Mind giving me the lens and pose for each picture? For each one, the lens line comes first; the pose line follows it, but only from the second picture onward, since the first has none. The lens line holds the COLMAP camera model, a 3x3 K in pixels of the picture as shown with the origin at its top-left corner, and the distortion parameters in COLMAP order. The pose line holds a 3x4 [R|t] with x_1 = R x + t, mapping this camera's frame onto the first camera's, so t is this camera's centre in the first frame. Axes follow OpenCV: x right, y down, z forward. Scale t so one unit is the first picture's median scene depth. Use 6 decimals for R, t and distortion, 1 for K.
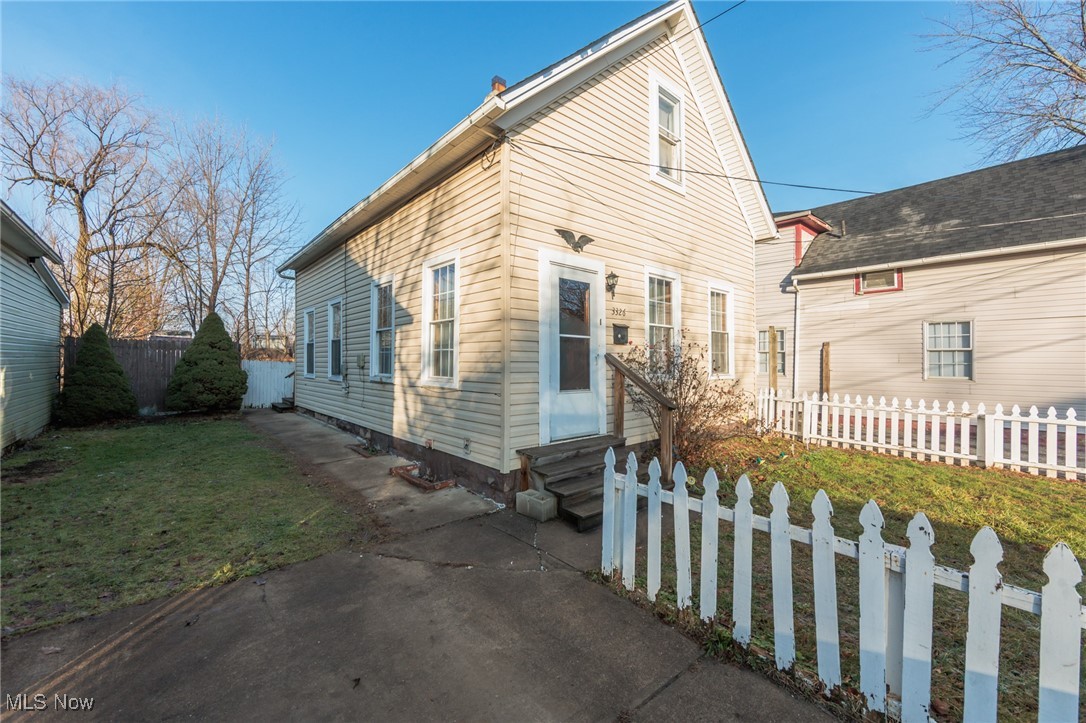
lens RADIAL K [[427.0, 0, 538.4], [0, 427.0, 357.9], [0, 0, 1]] dist [-0.003077, -0.000879]
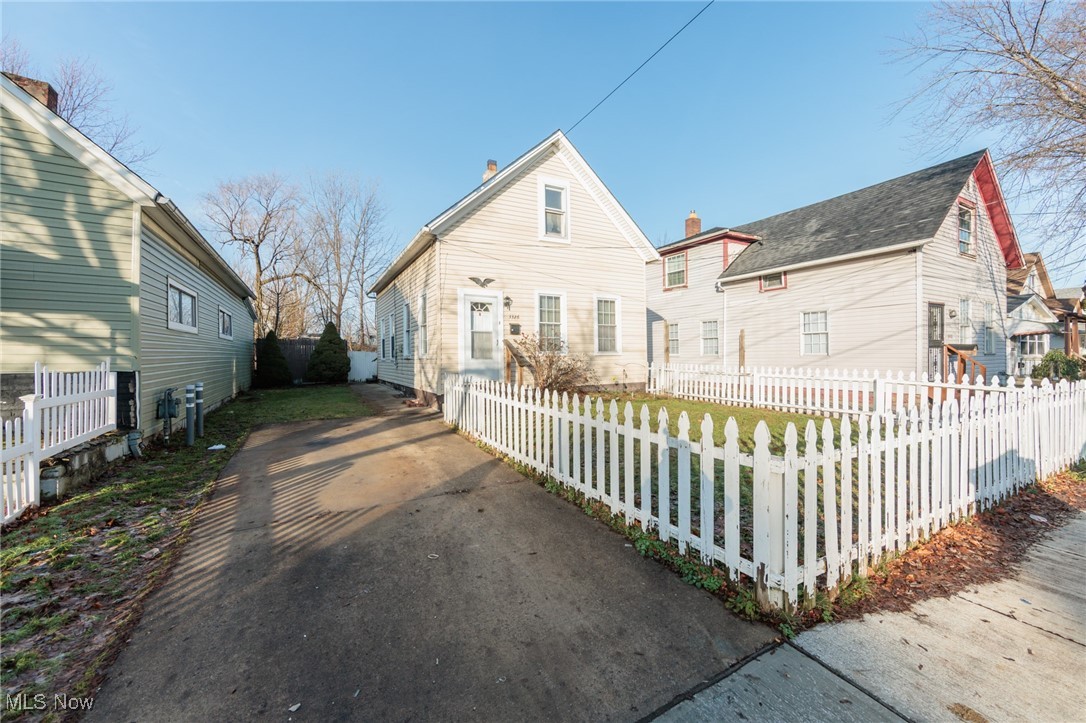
lens RADIAL K [[427.0, 0, 548.4], [0, 427.0, 358.7], [0, 0, 1]] dist [-0.003077, -0.000879]
pose [[0.977611, -0.012816, -0.210028, 0.365341], [0.015723, 0.999802, 0.012176, 0.026758], [0.209831, -0.015206, 0.977620, -0.394704]]
